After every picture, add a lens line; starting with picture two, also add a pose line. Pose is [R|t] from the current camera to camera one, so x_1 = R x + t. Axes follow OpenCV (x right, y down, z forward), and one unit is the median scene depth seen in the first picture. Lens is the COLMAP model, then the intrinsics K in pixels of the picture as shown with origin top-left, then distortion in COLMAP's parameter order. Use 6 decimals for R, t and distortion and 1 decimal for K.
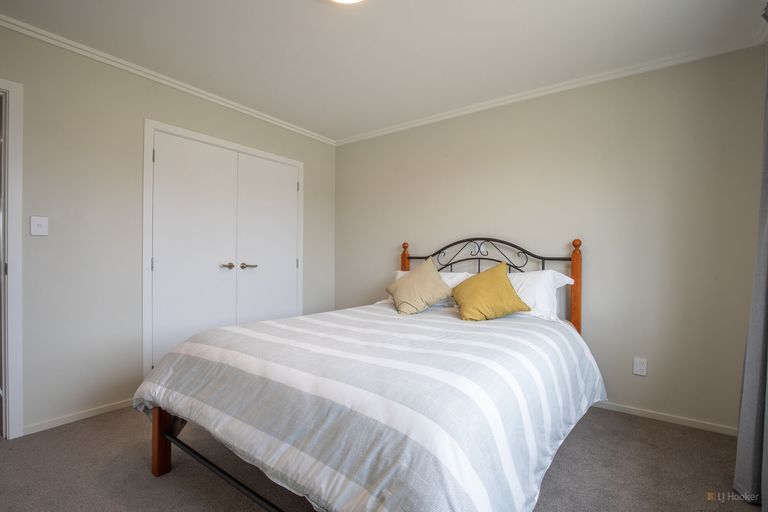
lens RADIAL K [[351.4, 0, 384.1], [0, 351.4, 257.2], [0, 0, 1]] dist [0.004985, 0.000117]
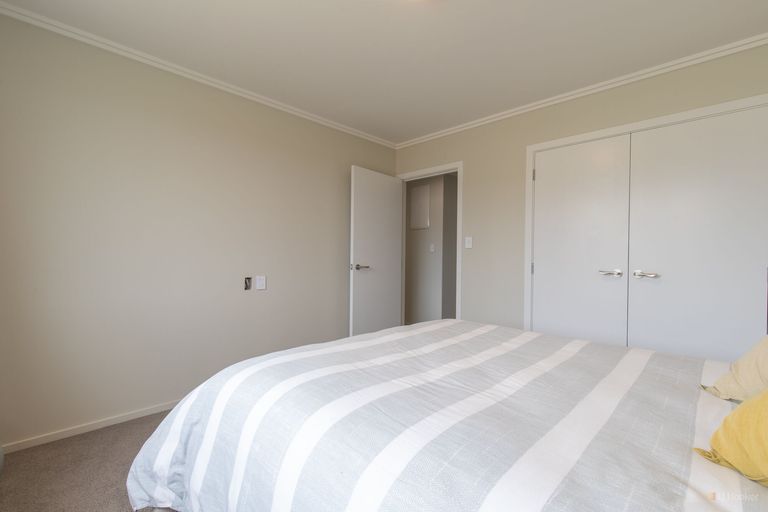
lens RADIAL K [[351.4, 0, 384.7], [0, 351.4, 255.8], [0, 0, 1]] dist [0.004985, 0.000117]
pose [[-0.108199, -0.016087, -0.993999, 0.551455], [-0.007744, 0.999852, -0.015338, 0.000169], [0.994099, 0.006038, -0.108307, 0.648295]]
